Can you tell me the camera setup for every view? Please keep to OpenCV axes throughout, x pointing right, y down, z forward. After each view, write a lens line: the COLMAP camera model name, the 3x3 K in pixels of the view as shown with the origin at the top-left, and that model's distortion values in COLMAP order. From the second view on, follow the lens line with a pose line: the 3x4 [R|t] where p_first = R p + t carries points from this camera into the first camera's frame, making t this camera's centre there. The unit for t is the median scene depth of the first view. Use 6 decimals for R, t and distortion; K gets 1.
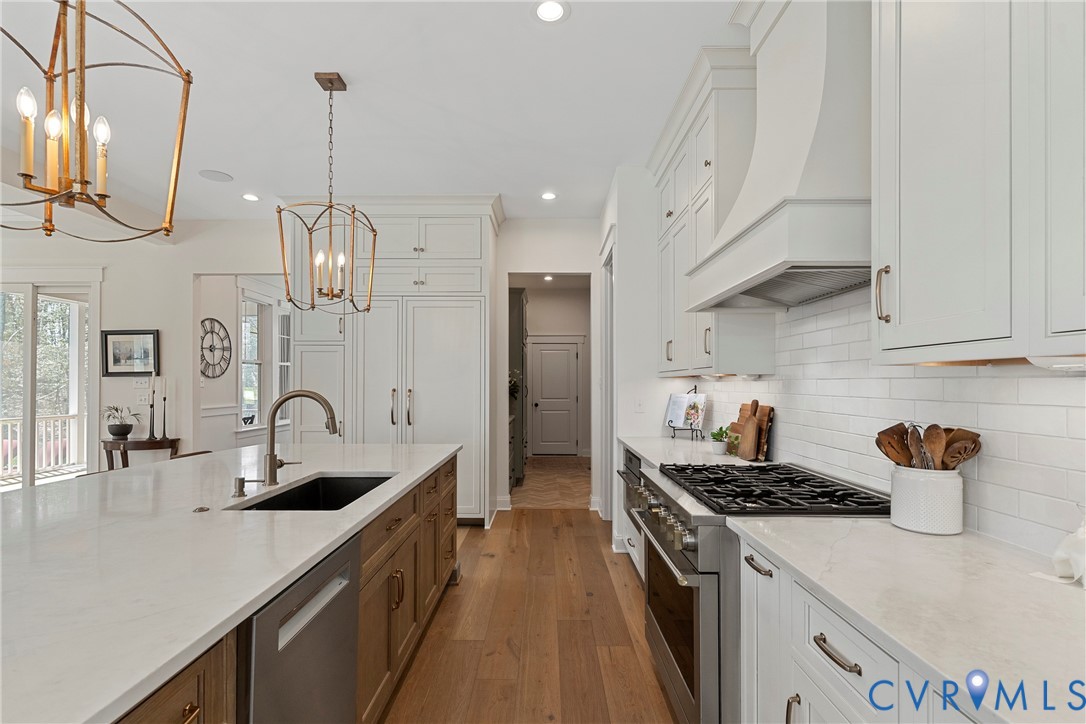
lens RADIAL K [[523.6, 0, 542.3], [0, 523.6, 364.4], [0, 0, 1]] dist [0.001079, -0.000582]
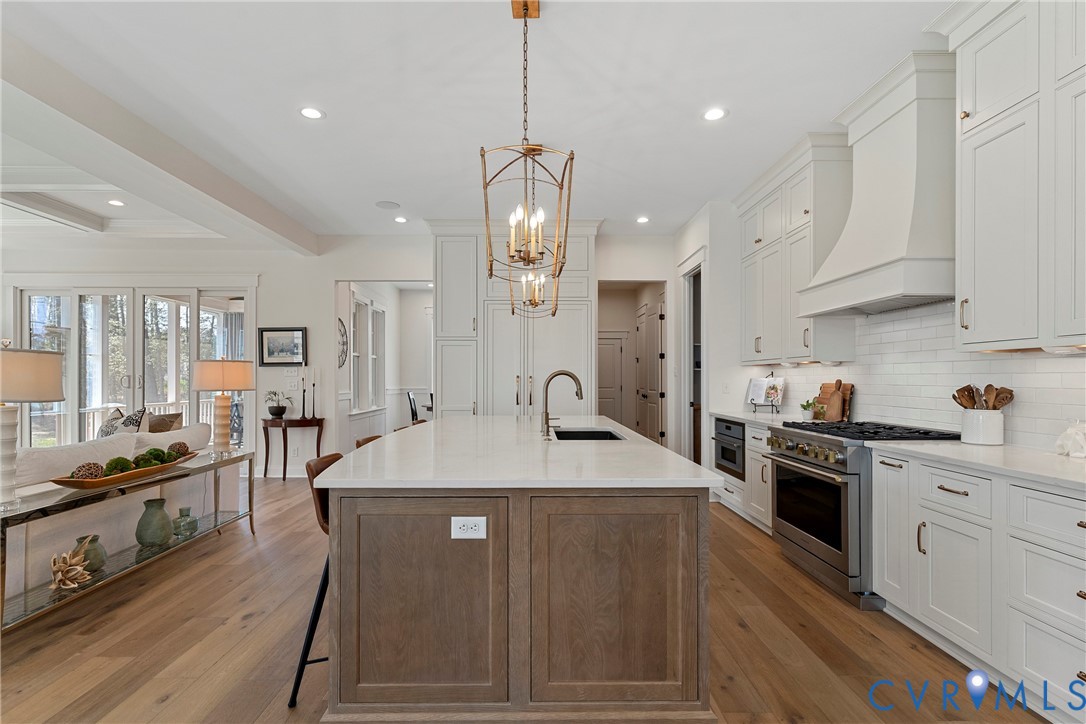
lens RADIAL K [[523.6, 0, 542.2], [0, 523.6, 363.9], [0, 0, 1]] dist [0.001079, -0.000582]
pose [[0.999780, -0.000263, 0.020976, -0.404954], [0.000070, 0.999957, 0.009226, 0.011828], [-0.020978, -0.009222, 0.999737, -0.378663]]
